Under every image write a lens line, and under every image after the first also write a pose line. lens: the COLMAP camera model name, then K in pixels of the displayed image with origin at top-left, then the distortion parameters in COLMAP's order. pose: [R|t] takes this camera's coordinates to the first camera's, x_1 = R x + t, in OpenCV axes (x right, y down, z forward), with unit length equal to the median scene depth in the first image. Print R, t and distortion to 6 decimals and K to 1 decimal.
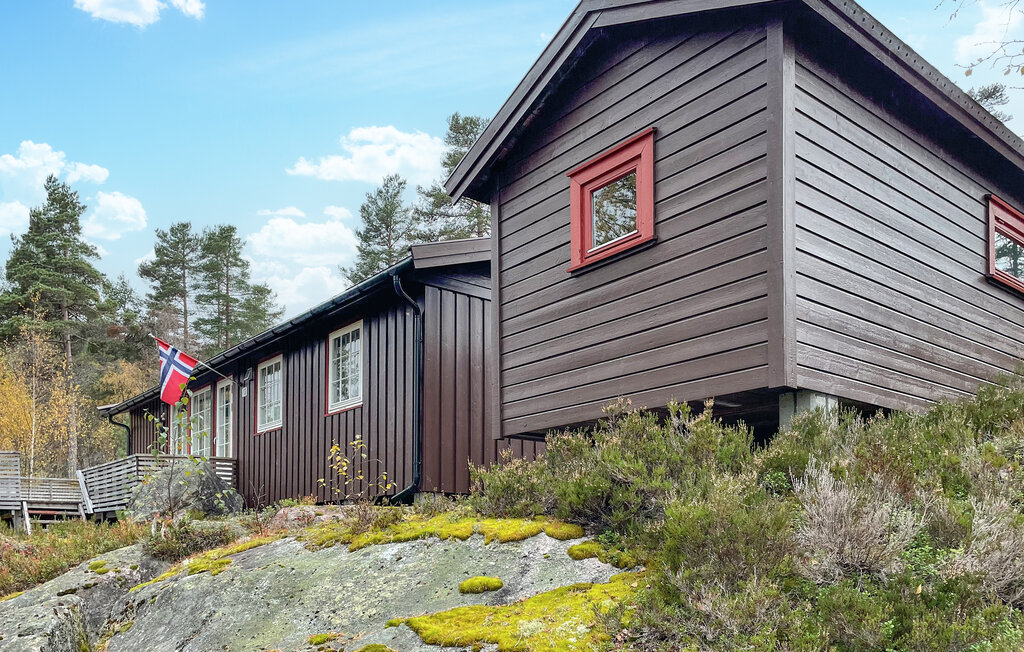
lens RADIAL K [[800.9, 0, 512.0], [0, 800.9, 326.0], [0, 0, 1]] dist [0.091012, -0.079839]
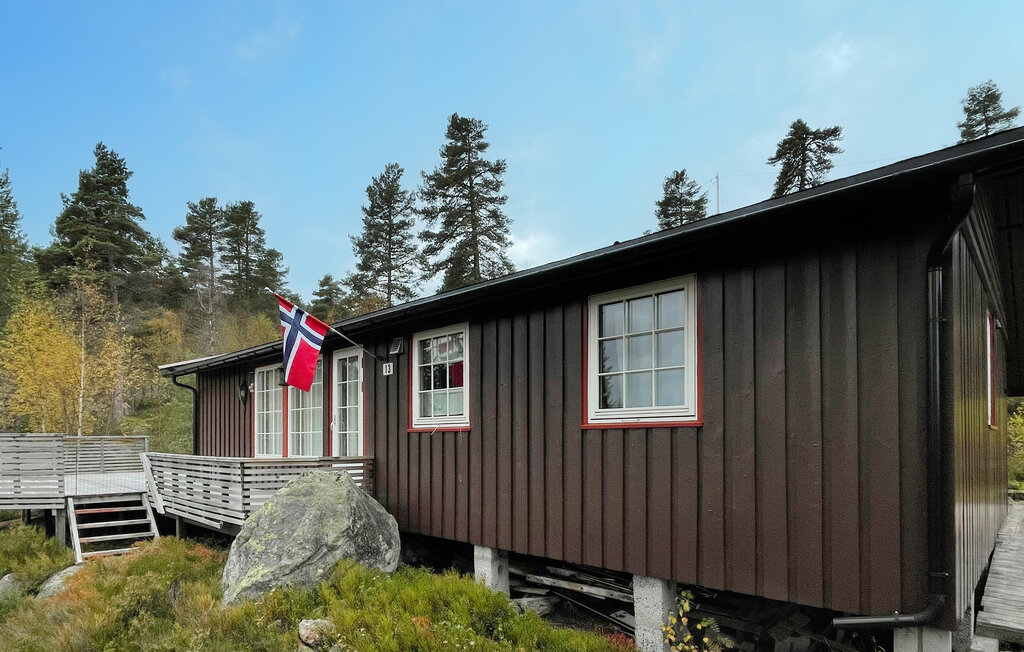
lens RADIAL K [[545.6, 0, 514.5], [0, 545.6, 302.4], [0, 0, 1]] dist [0.000263, -0.000582]
pose [[0.989654, 0.023658, 0.141508, -0.090254], [-0.027421, 0.999319, 0.024701, 0.001601], [-0.140828, -0.028325, 0.989629, 0.153541]]
